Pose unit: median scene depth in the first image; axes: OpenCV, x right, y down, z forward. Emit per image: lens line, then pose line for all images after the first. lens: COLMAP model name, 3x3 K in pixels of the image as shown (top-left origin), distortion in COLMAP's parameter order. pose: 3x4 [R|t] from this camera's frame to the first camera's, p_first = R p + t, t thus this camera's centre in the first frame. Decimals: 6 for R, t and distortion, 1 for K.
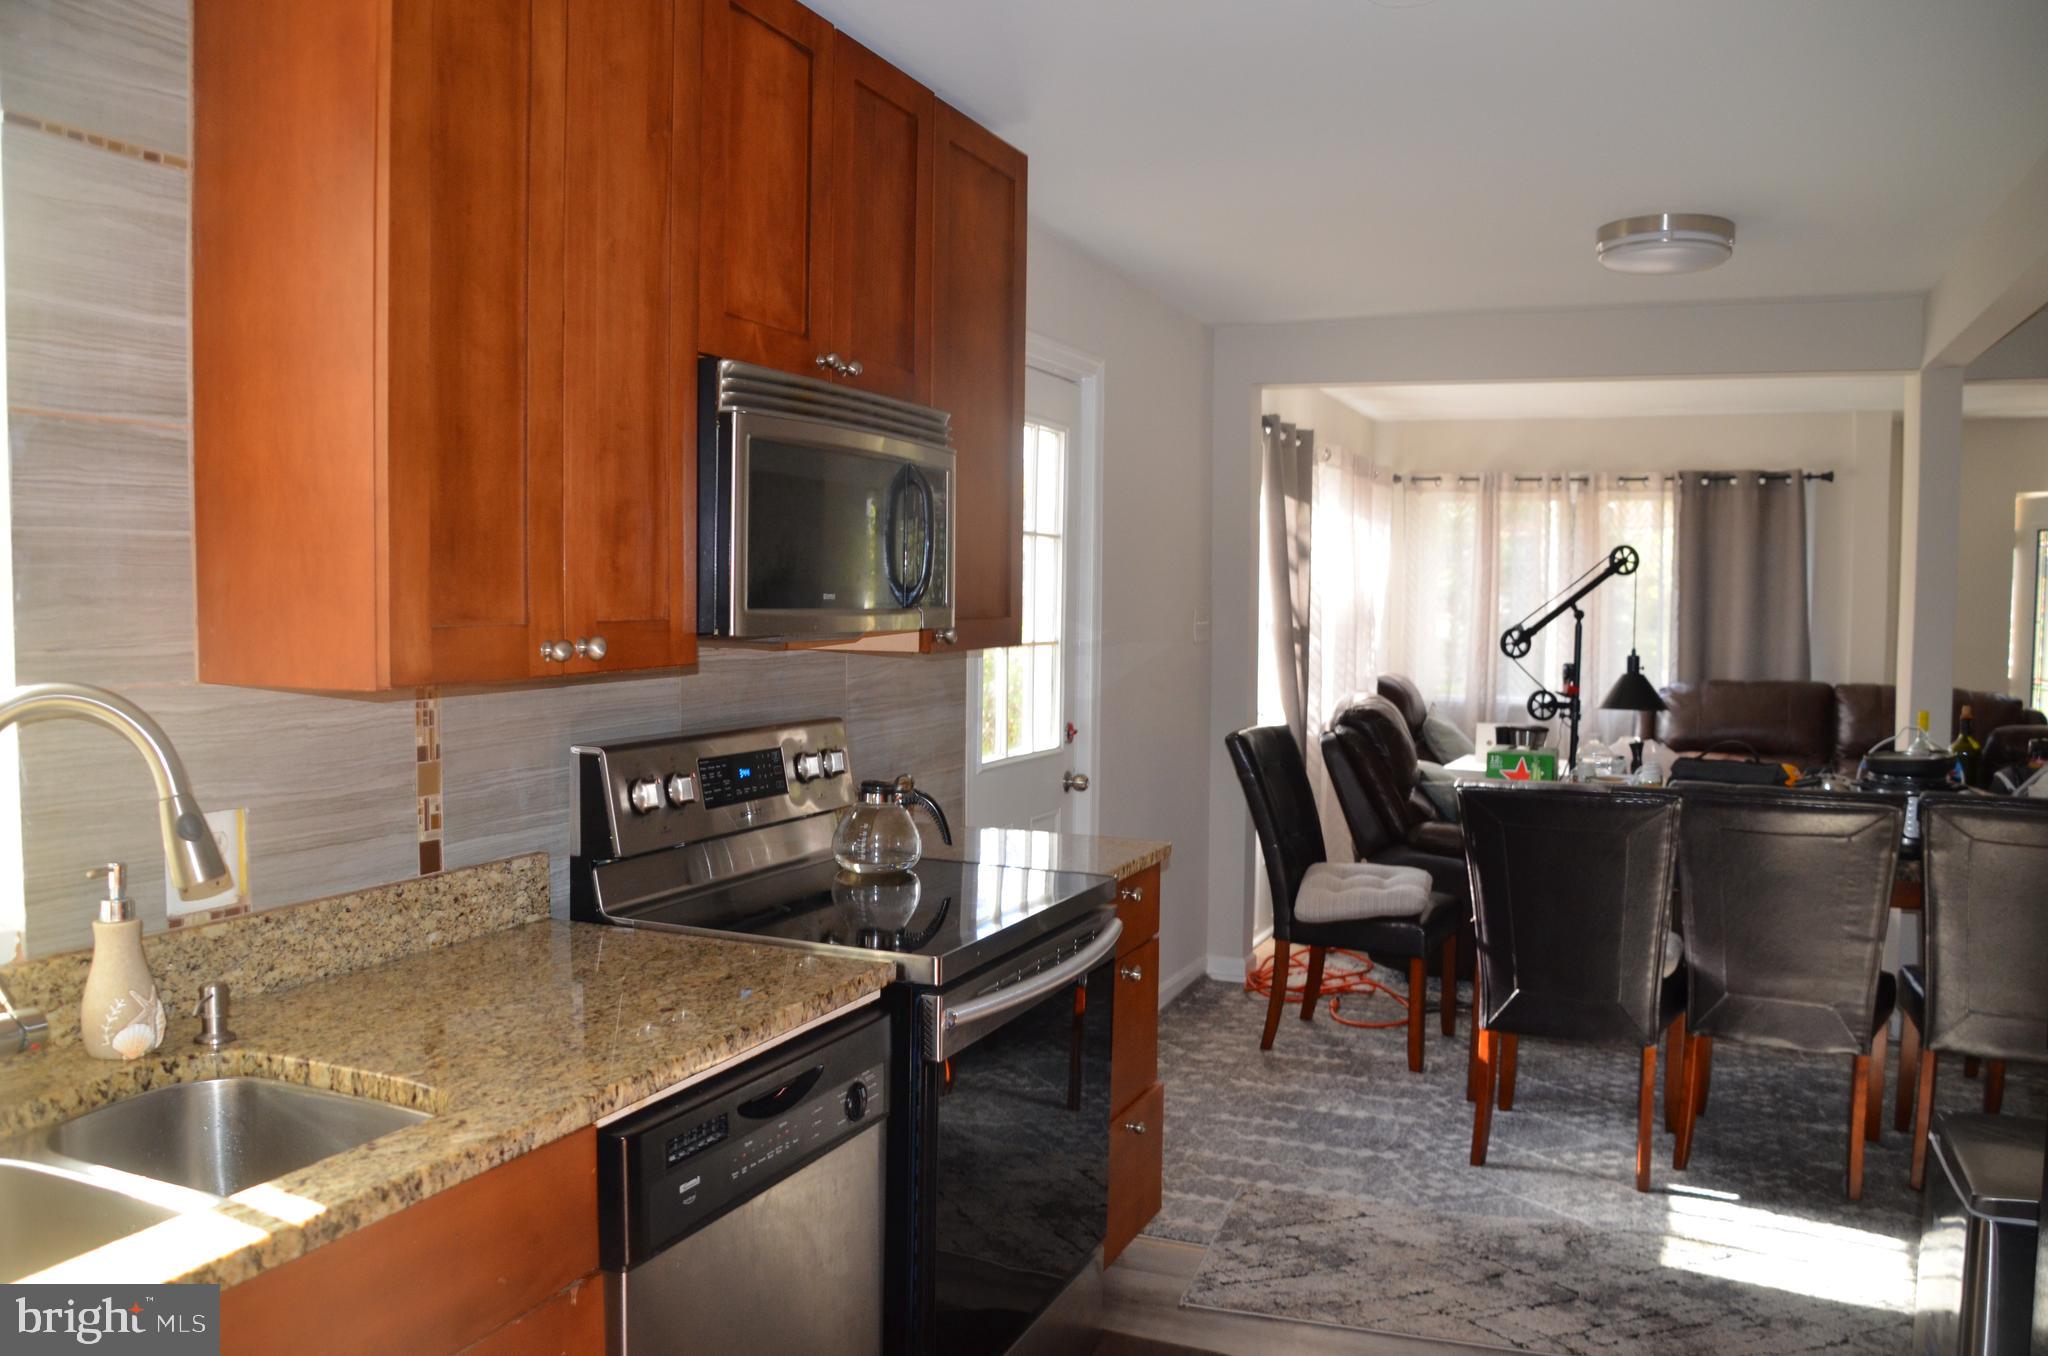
lens RADIAL K [[1602.2, 0, 1024.4], [0, 1602.2, 675.1], [0, 0, 1]] dist [-0.149155, 0.087964]
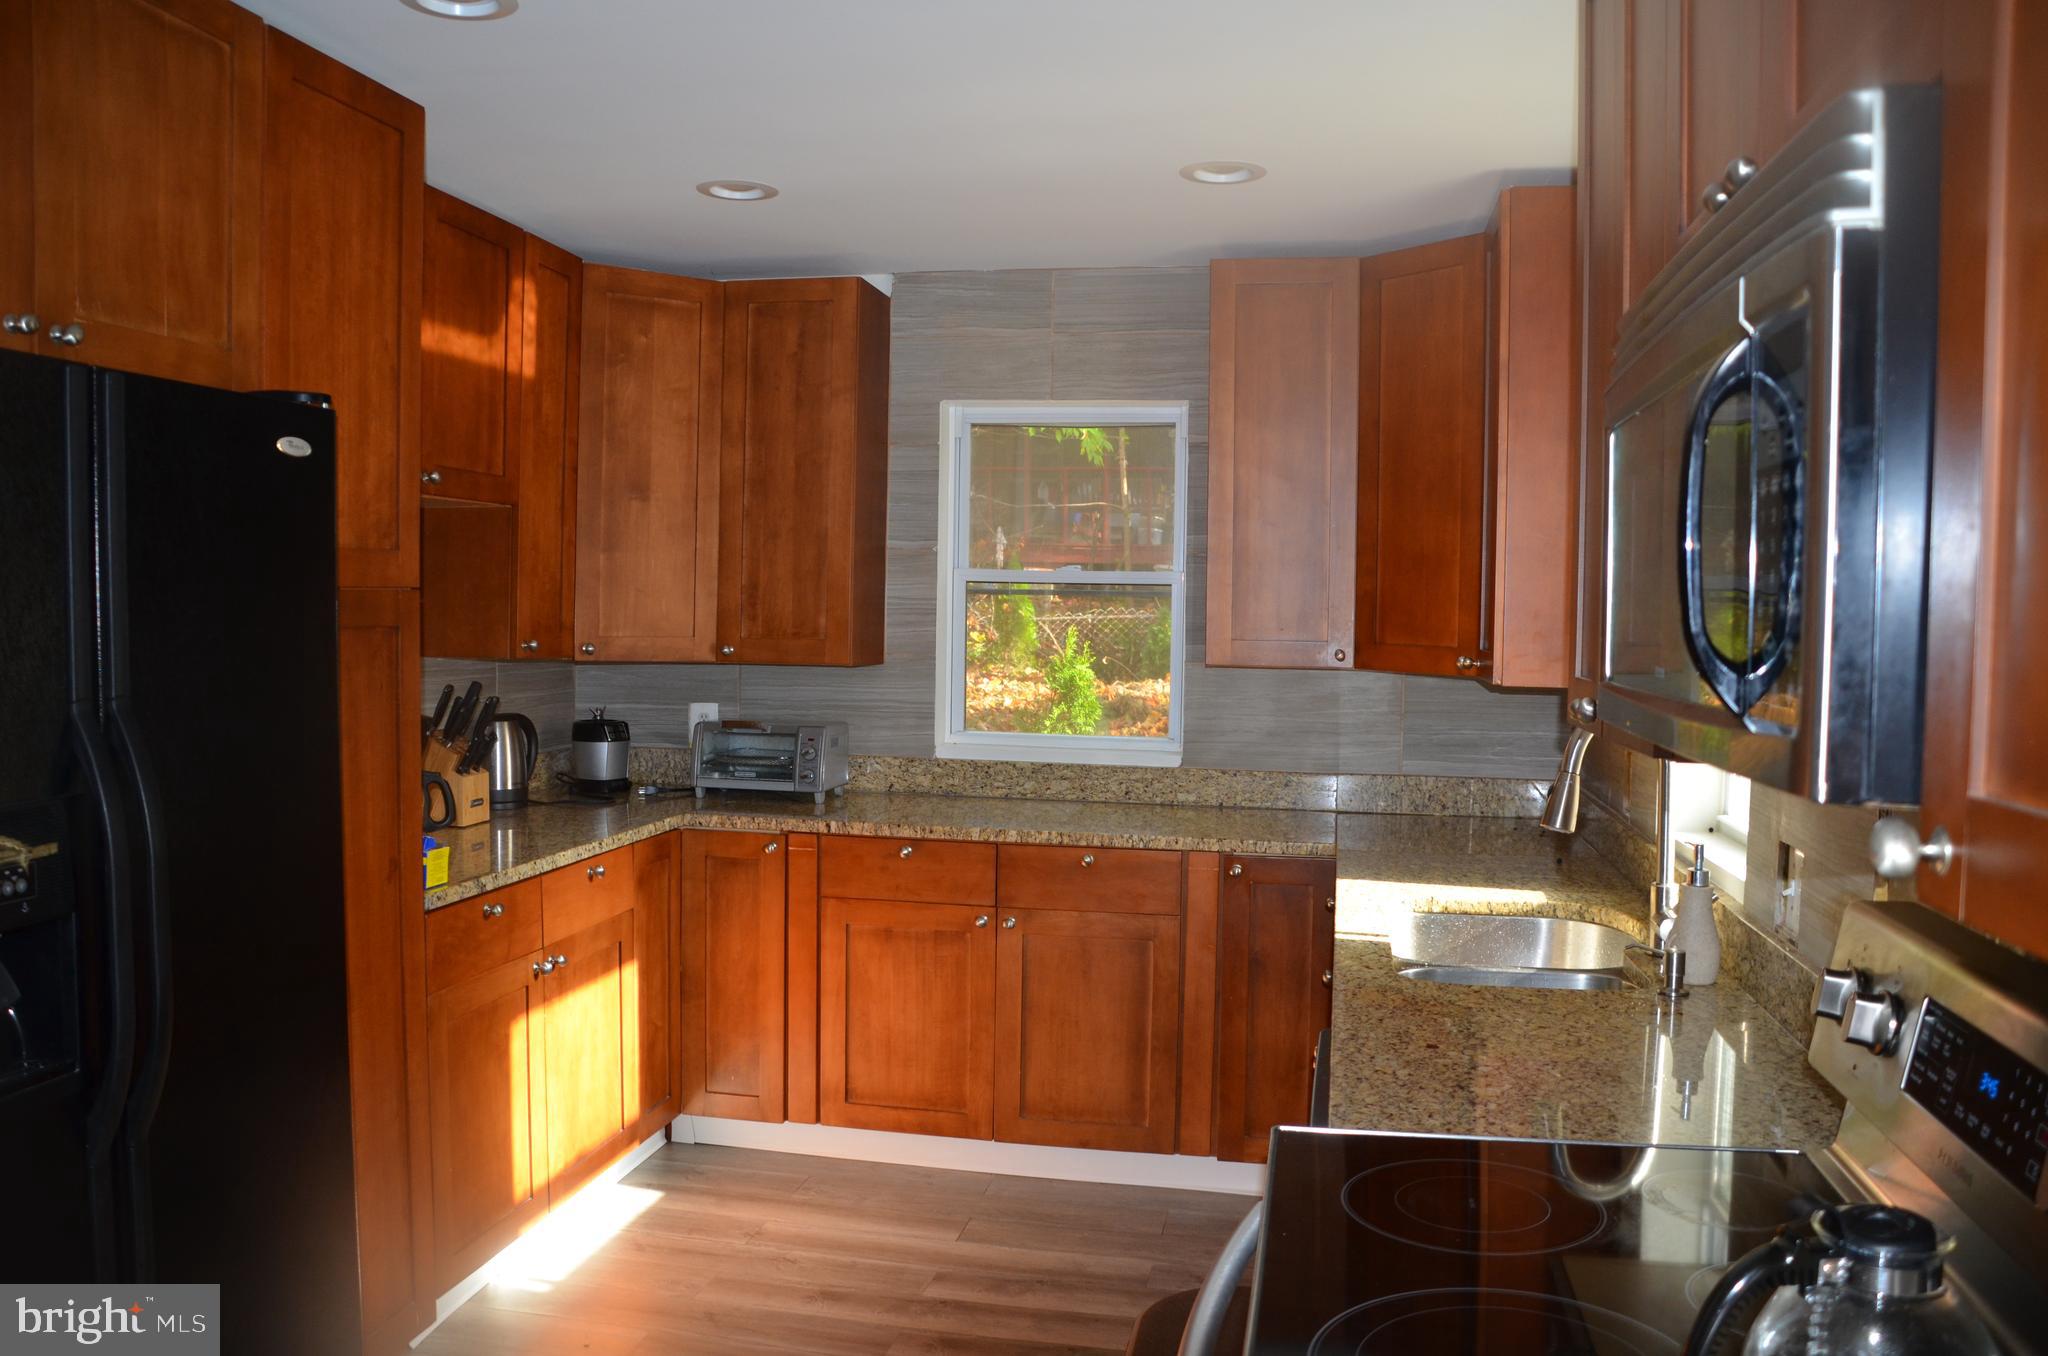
lens RADIAL K [[1602.2, 0, 1022.5], [0, 1602.2, 681.8], [0, 0, 1]] dist [-0.149155, 0.087964]
pose [[-0.979253, -0.014457, -0.202127, 0.245353], [-0.034958, 0.994550, 0.098225, -0.116261], [0.199606, 0.103253, -0.974421, 1.921534]]
